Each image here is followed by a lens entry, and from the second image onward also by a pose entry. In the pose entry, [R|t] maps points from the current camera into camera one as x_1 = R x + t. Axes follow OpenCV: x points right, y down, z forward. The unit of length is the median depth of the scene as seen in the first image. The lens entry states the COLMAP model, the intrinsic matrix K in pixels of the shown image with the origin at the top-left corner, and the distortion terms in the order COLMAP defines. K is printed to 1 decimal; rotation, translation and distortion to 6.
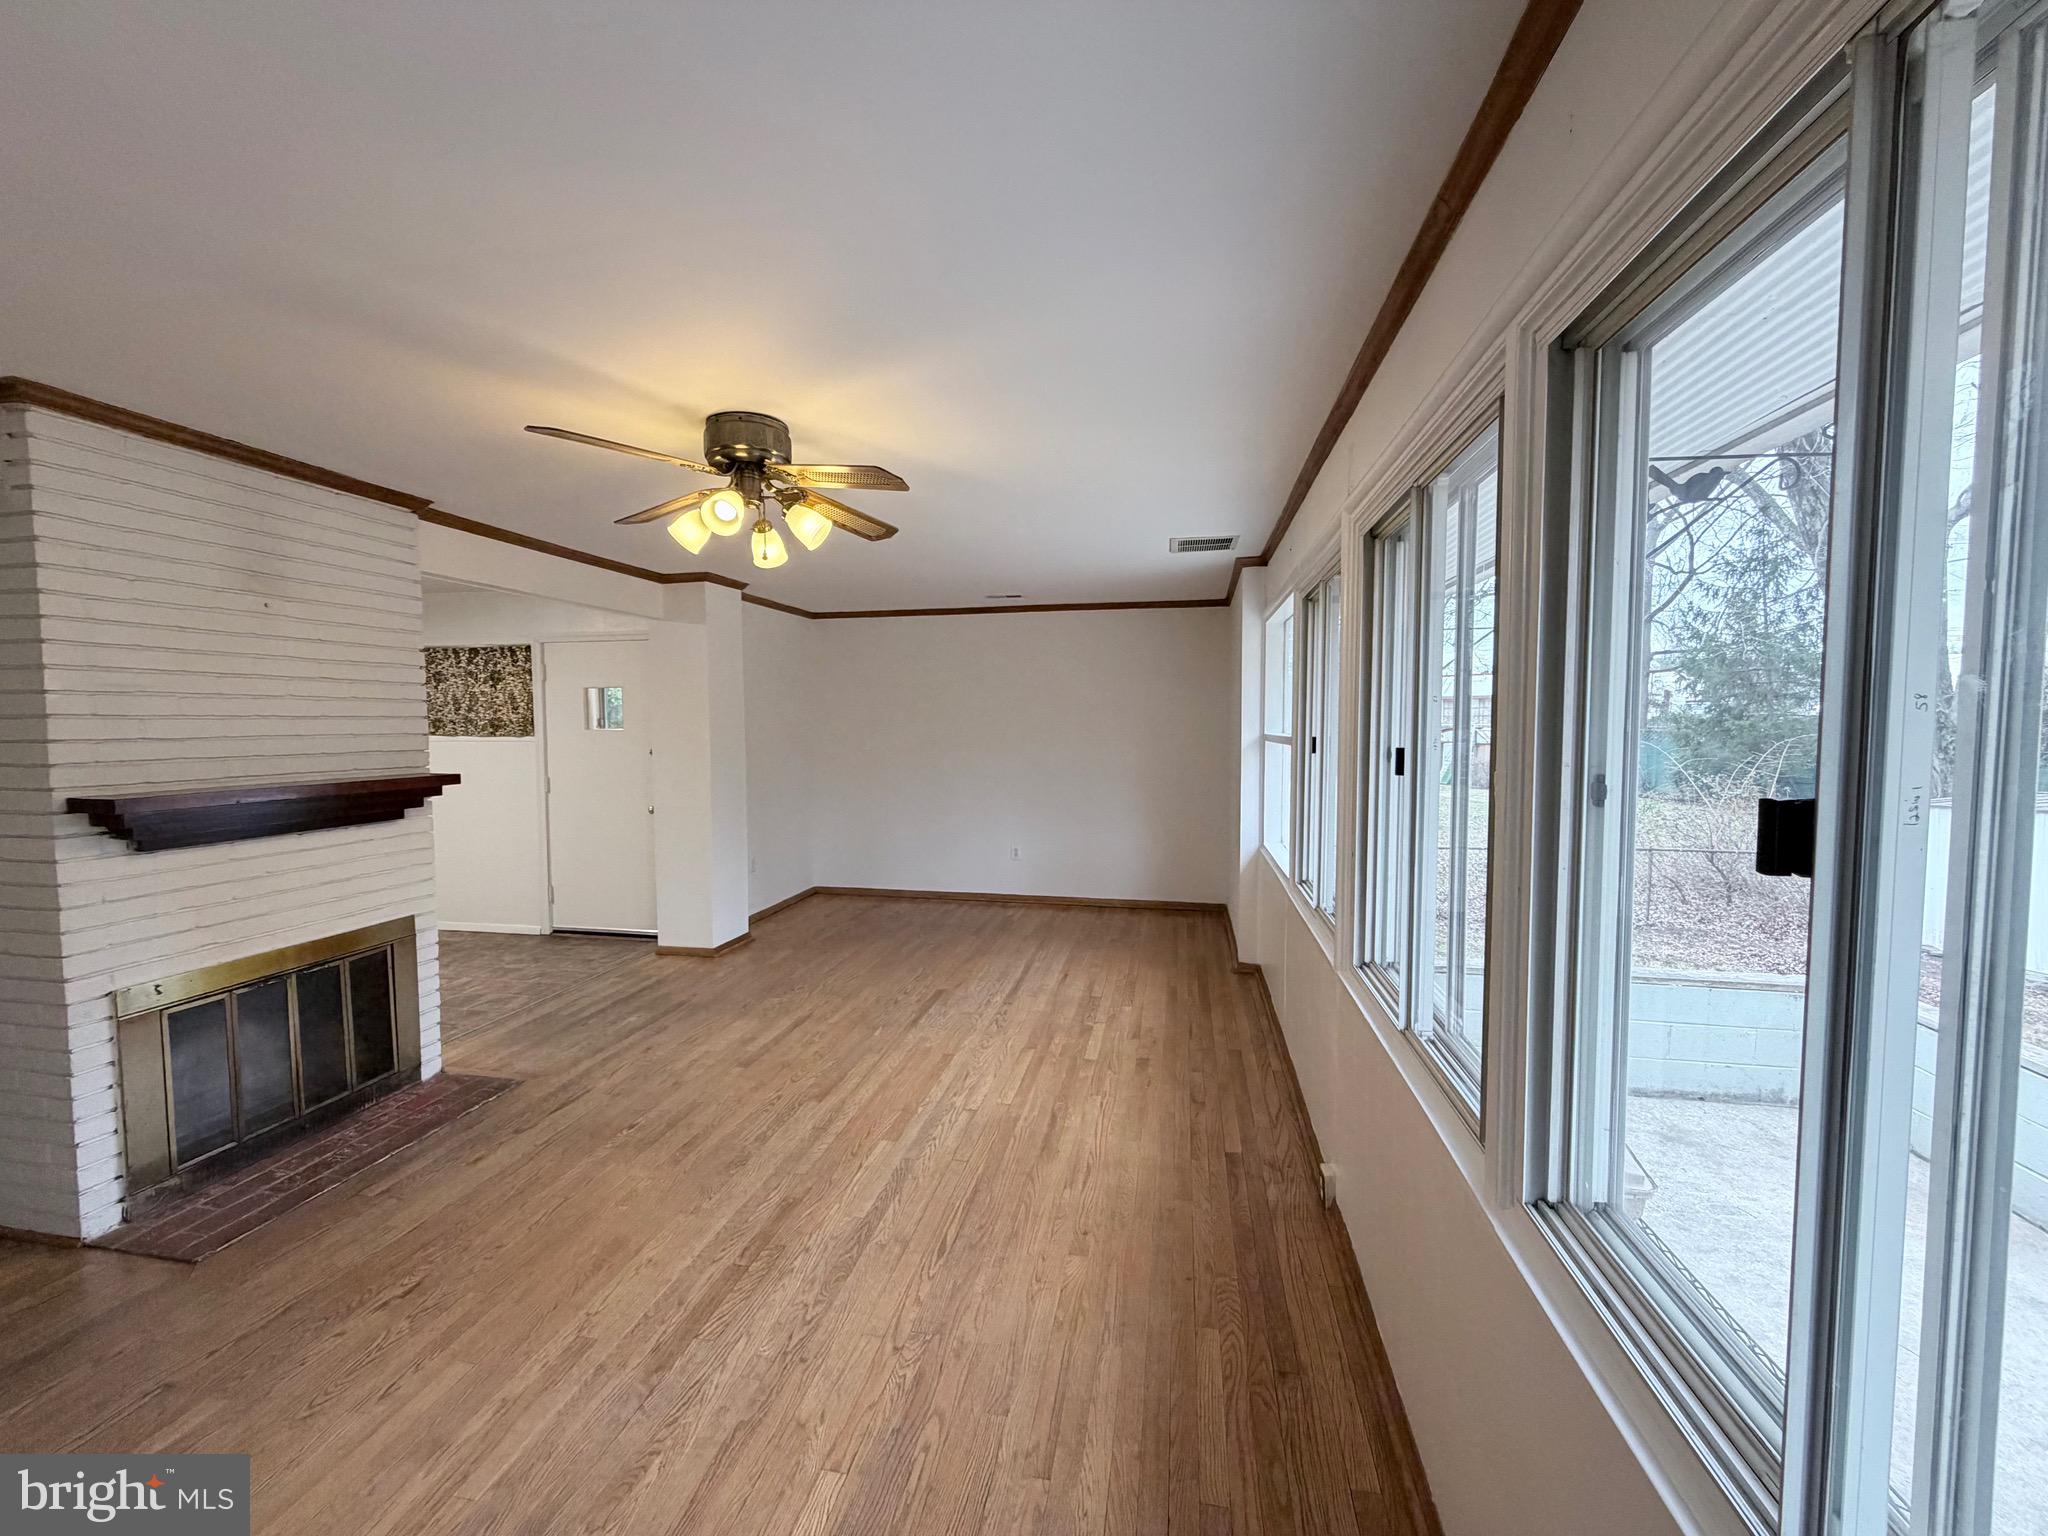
lens RADIAL K [[816.7, 0, 1016.0], [0, 816.7, 766.6], [0, 0, 1]] dist [-0.000737, 0.000358]
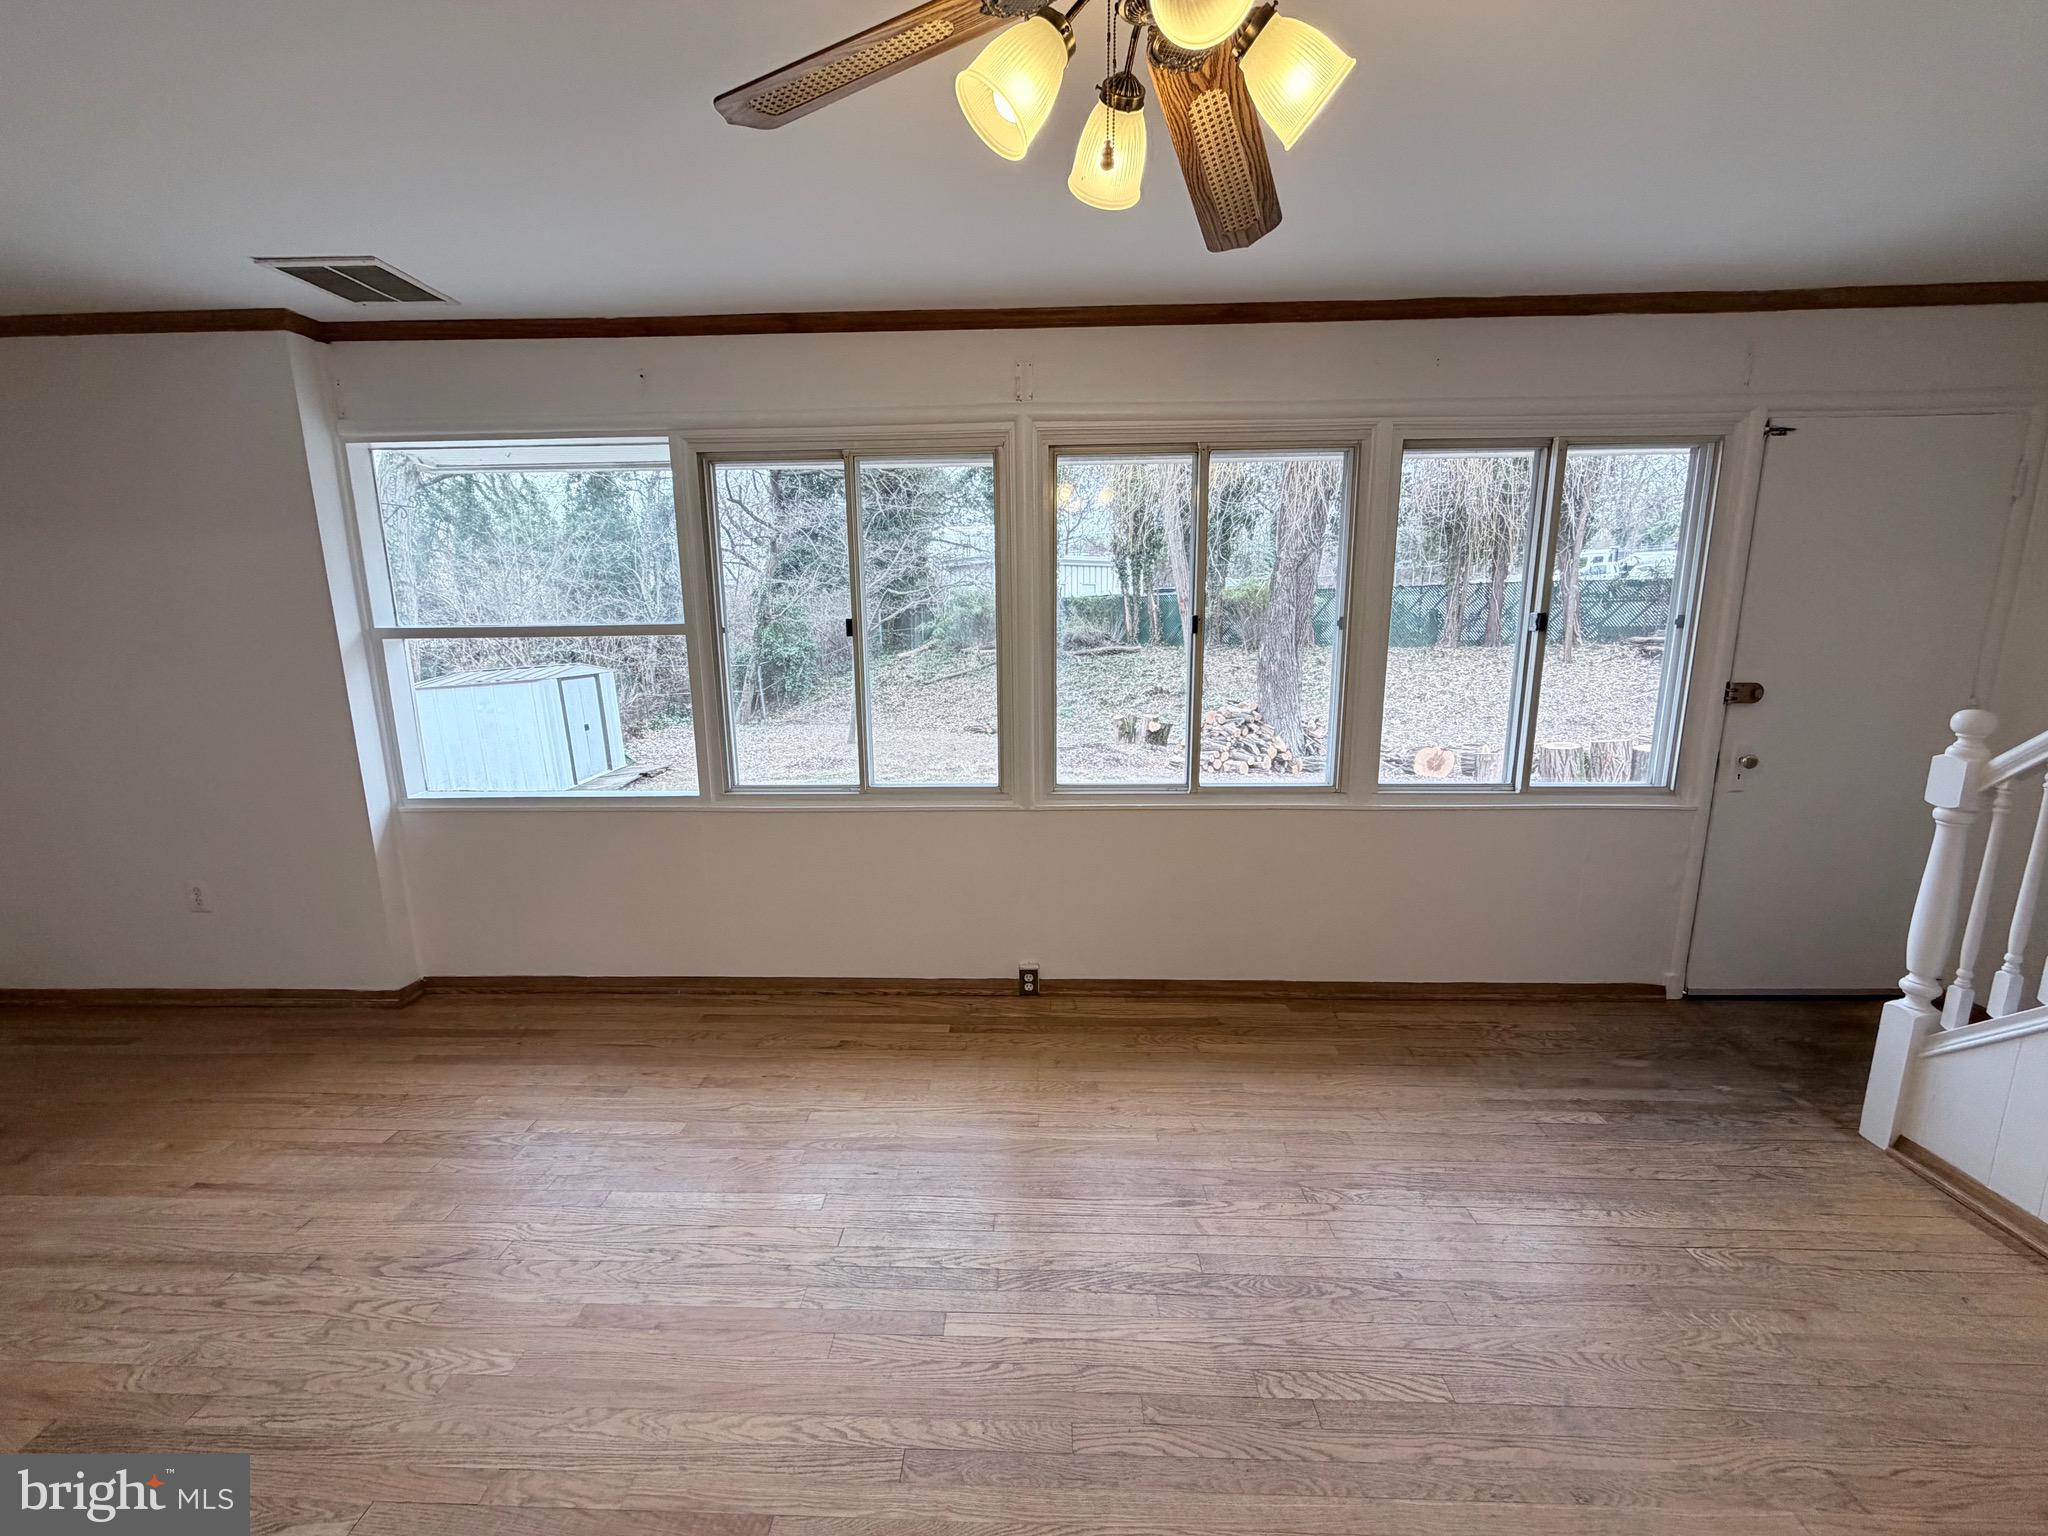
lens RADIAL K [[816.7, 0, 1019.5], [0, 816.7, 767.9], [0, 0, 1]] dist [-0.000737, 0.000358]
pose [[-0.163562, -0.181818, 0.969634, -0.454950], [0.065720, 0.978679, 0.194600, -0.027294], [-0.984342, 0.095553, -0.148126, 0.691439]]
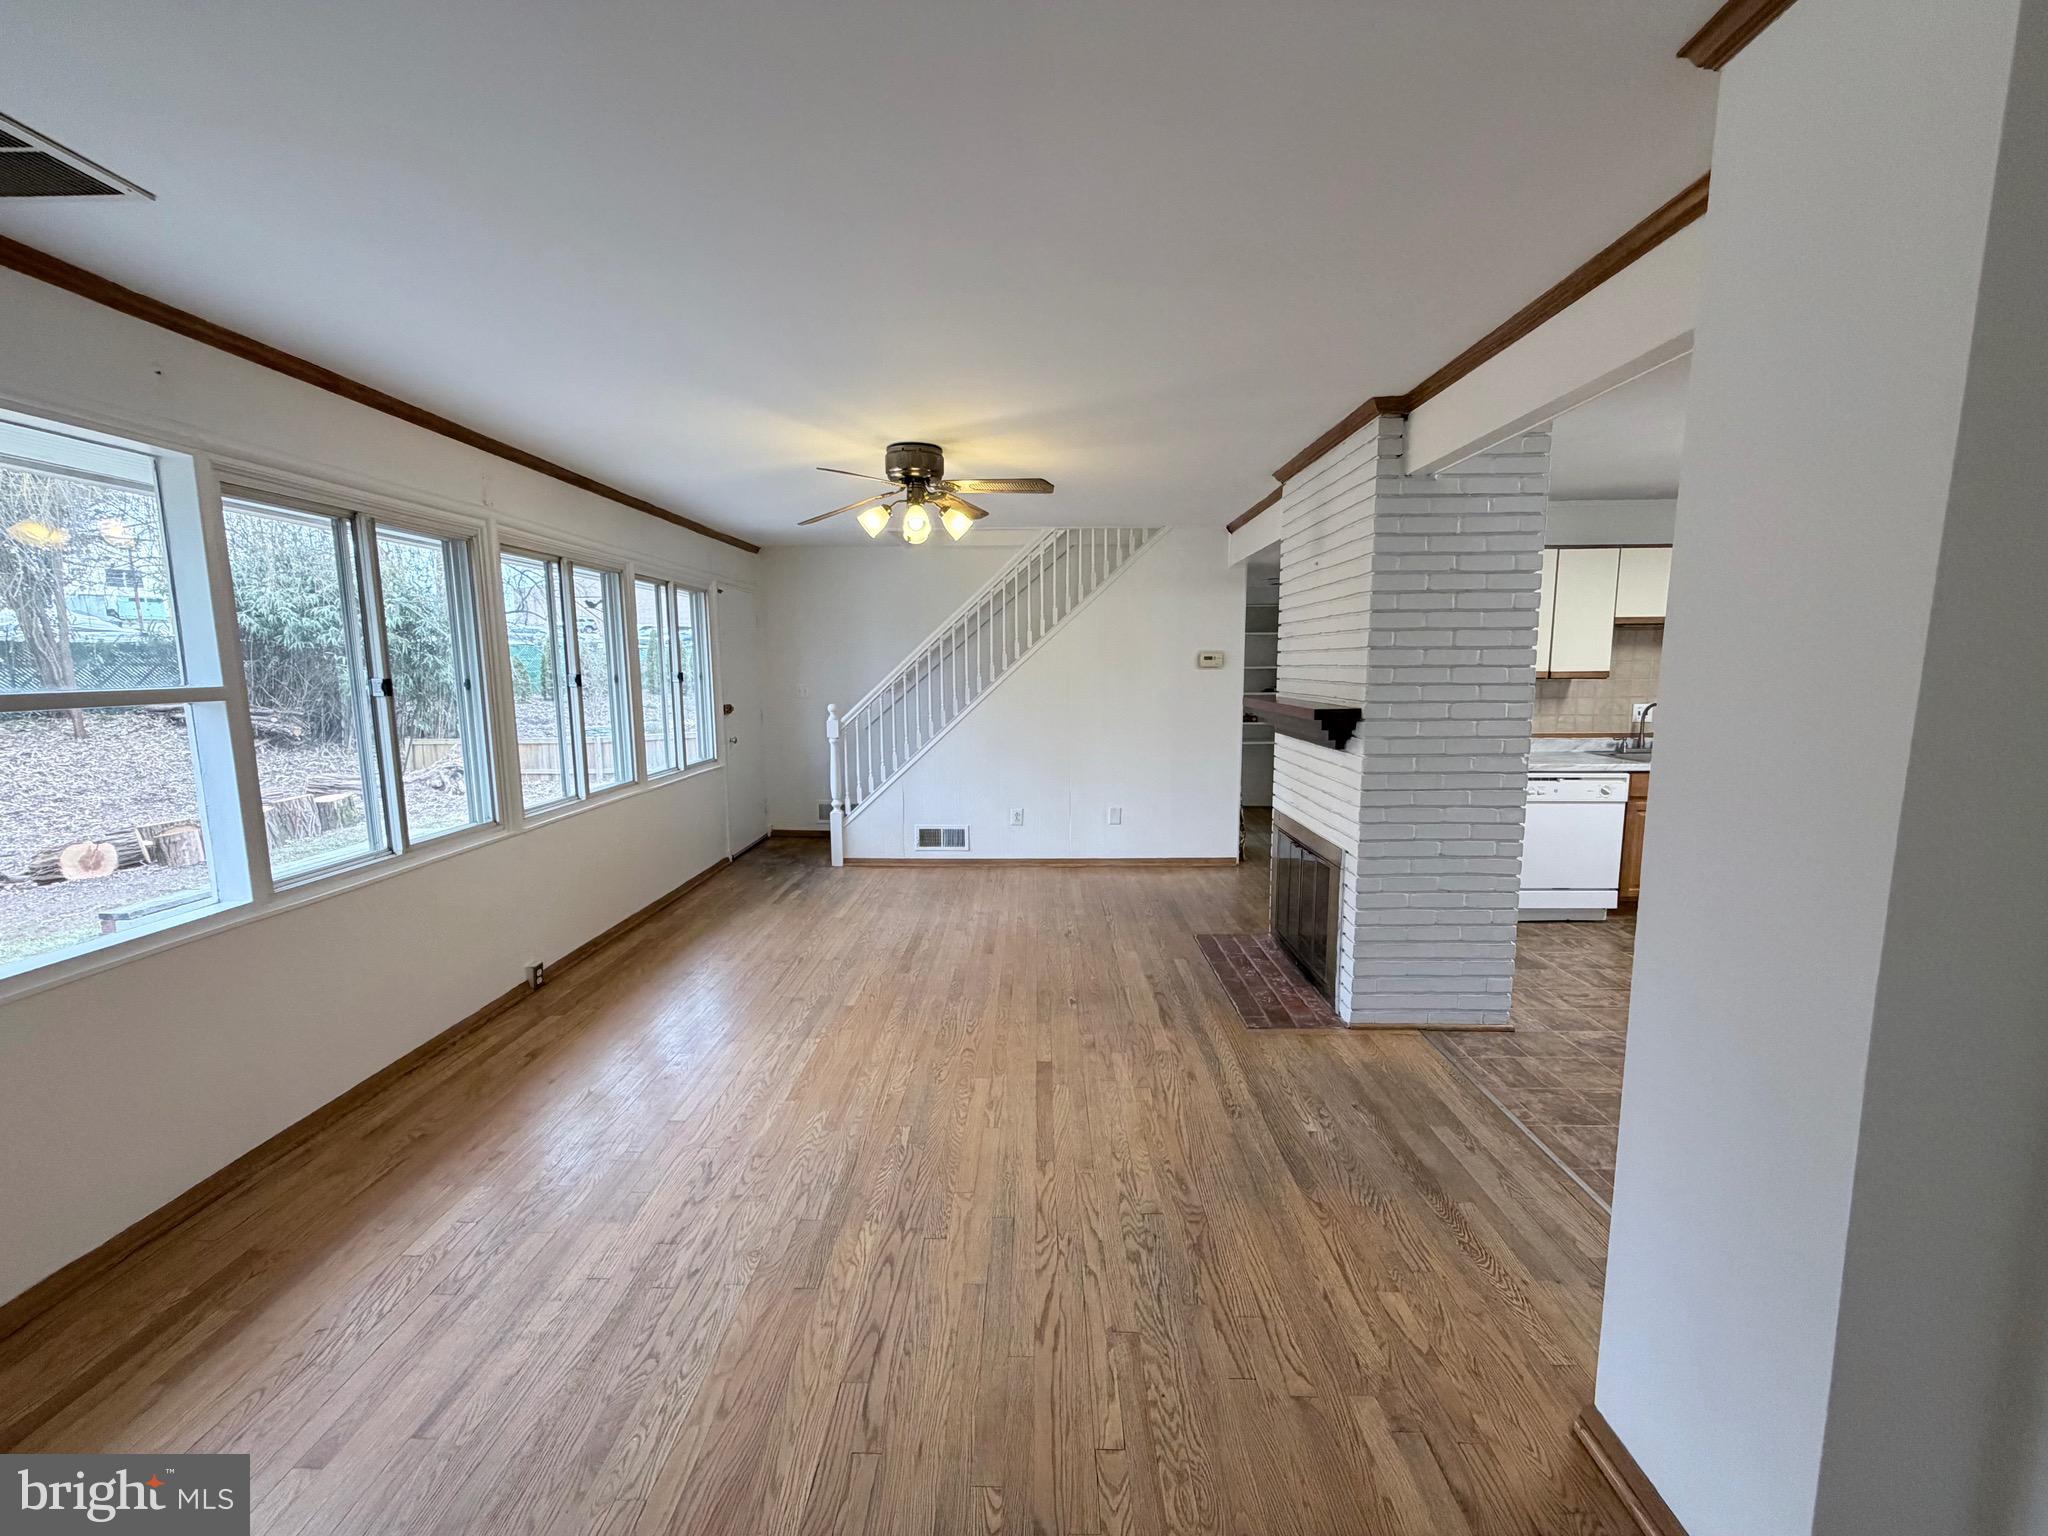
lens RADIAL K [[816.7, 0, 1014.0], [0, 816.7, 767.7], [0, 0, 1]] dist [-0.000737, 0.000358]
pose [[-0.985436, 0.031534, -0.167098, -0.144487], [0.000678, 0.983376, 0.181578, -0.077033], [0.170046, 0.178821, -0.969076, 1.496503]]
